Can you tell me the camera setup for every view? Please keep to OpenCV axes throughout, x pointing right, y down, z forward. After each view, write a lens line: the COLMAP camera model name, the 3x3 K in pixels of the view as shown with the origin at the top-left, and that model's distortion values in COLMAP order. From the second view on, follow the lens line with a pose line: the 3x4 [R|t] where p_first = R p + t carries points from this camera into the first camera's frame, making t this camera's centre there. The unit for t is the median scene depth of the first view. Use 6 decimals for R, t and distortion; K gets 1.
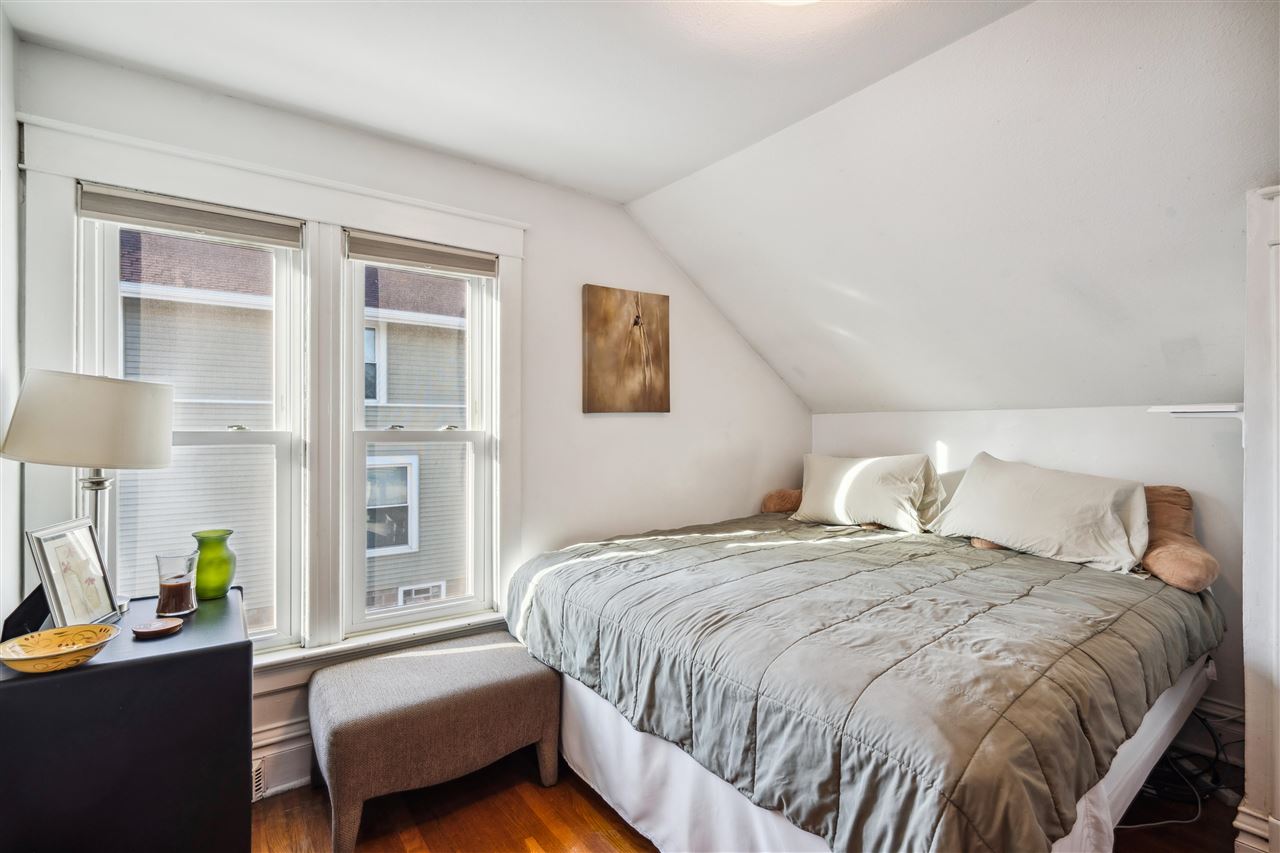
lens RADIAL K [[590.0, 0, 640.0], [0, 590.0, 426.5], [0, 0, 1]] dist [-0.002140, -0.000039]
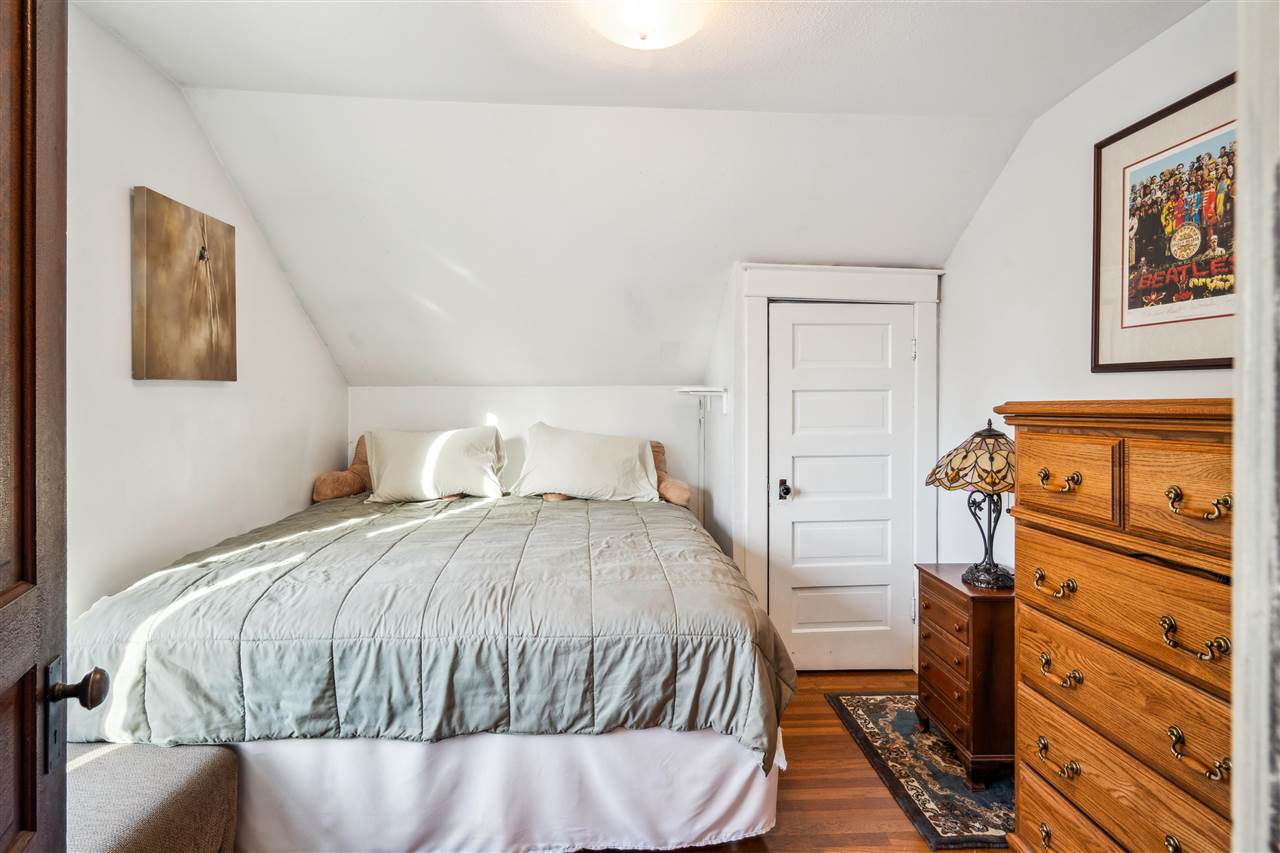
lens RADIAL K [[641.2, 0, 636.7], [0, 641.2, 401.4], [0, 0, 1]] dist [0.000049, -0.000237]
pose [[0.546020, -0.000686, 0.837772, -0.642169], [-0.001435, 0.999997, 0.001754, -0.000279], [-0.837771, -0.002160, 0.546018, 0.215736]]
